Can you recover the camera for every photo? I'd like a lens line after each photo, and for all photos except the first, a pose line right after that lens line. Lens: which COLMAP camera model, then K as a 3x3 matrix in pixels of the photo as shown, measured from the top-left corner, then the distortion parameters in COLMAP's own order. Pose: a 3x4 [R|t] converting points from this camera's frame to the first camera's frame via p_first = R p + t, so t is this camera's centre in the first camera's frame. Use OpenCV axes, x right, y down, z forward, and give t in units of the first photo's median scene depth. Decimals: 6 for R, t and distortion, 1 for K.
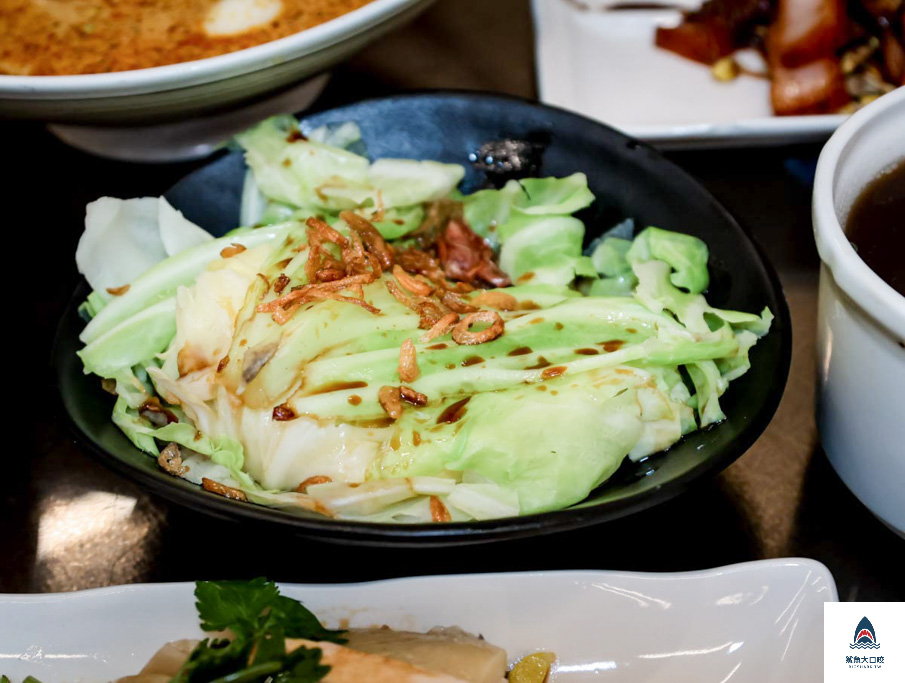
lens RADIAL K [[1259.7, 0, 452.5], [0, 1259.7, 341.5], [0, 0, 1]] dist [0.192059, -1.236067]
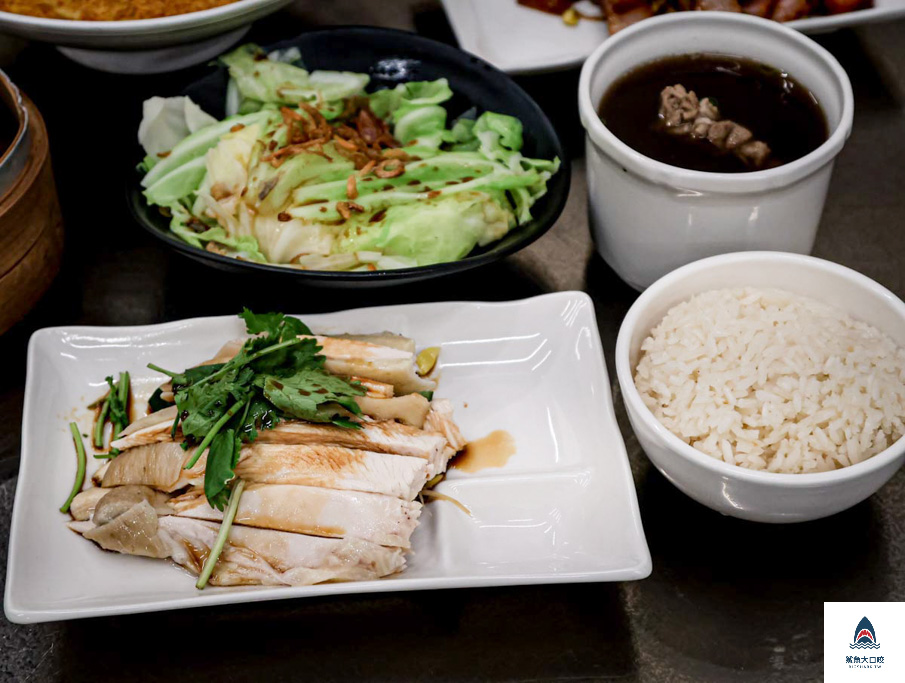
lens RADIAL K [[1642.7, 0, 452.5], [0, 1642.7, 341.5], [0, 0, 1]] dist [-0.032420, 0.013420]
pose [[0.991000, -0.031798, 0.130032, -0.184537], [0.029084, 0.999319, 0.022715, 0.167958], [-0.130666, -0.018729, 0.991250, -1.173607]]
